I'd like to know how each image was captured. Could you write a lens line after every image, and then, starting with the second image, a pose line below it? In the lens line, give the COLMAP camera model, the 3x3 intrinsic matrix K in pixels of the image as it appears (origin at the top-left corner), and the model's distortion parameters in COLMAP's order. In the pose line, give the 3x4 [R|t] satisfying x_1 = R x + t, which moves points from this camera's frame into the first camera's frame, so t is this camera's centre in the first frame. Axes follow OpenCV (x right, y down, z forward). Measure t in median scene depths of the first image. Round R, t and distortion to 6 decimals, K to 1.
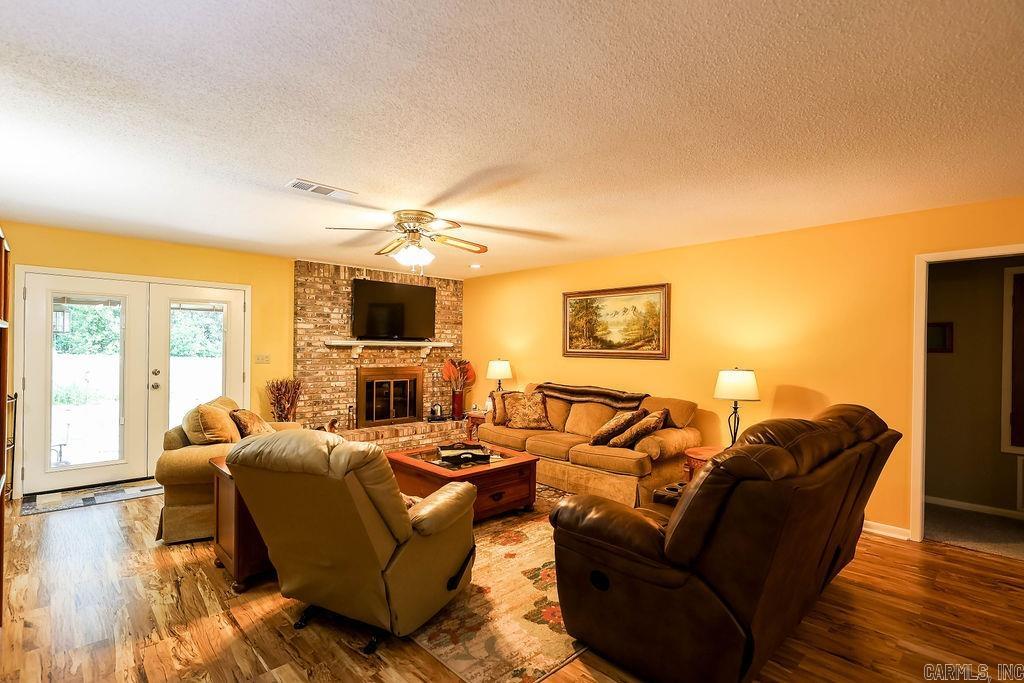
lens RADIAL K [[485.9, 0, 505.4], [0, 485.9, 350.1], [0, 0, 1]] dist [0.003423, -0.003212]
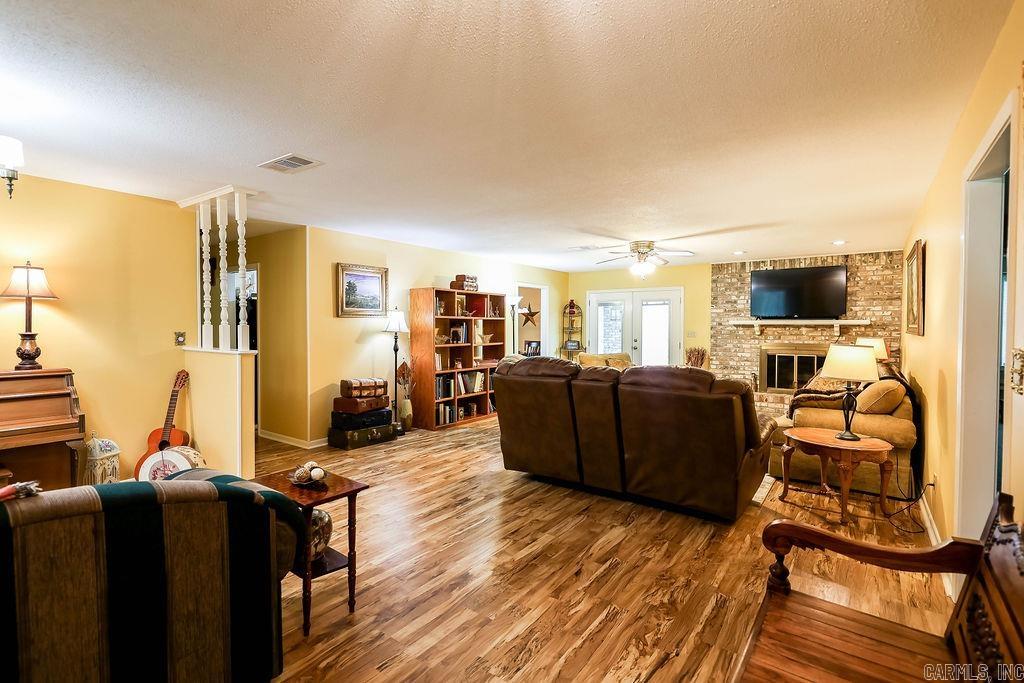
lens RADIAL K [[485.9, 0, 510.2], [0, 485.9, 338.2], [0, 0, 1]] dist [0.003423, -0.003212]
pose [[0.183493, 0.012145, -0.982946, 0.849325], [-0.006876, 0.999915, 0.011071, 0.017233], [0.982997, 0.004727, 0.183561, 0.169734]]
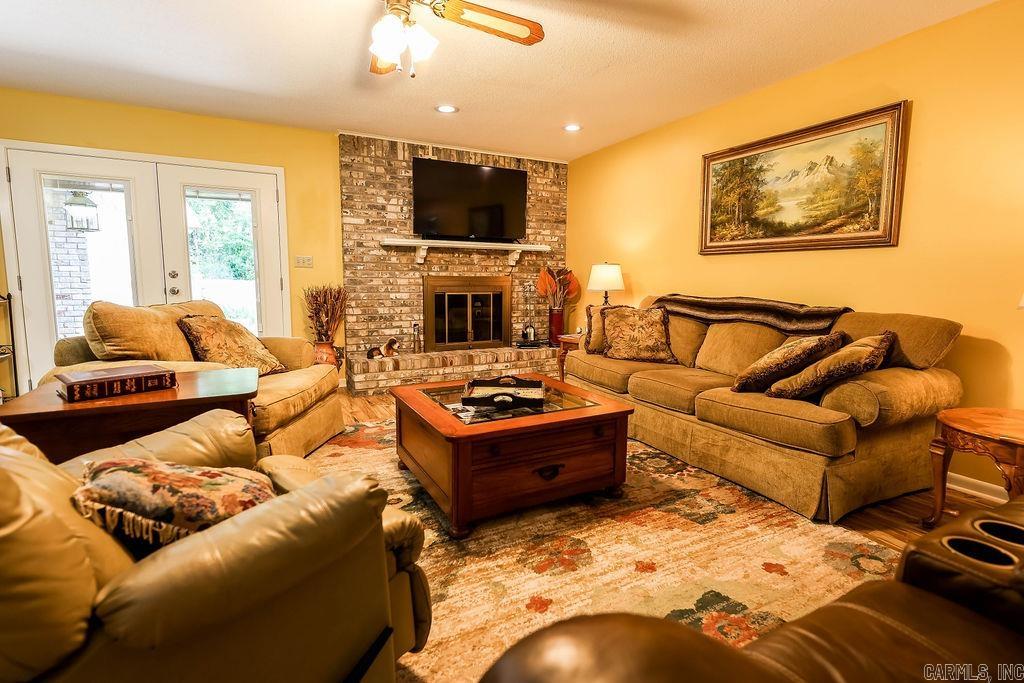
lens RADIAL K [[485.9, 0, 520.9], [0, 485.9, 333.5], [0, 0, 1]] dist [0.003423, -0.003212]
pose [[0.963480, 0.025281, -0.266586, 0.065193], [0.002414, 0.994673, 0.103051, 0.052615], [0.267771, -0.099931, 0.958286, 0.301371]]
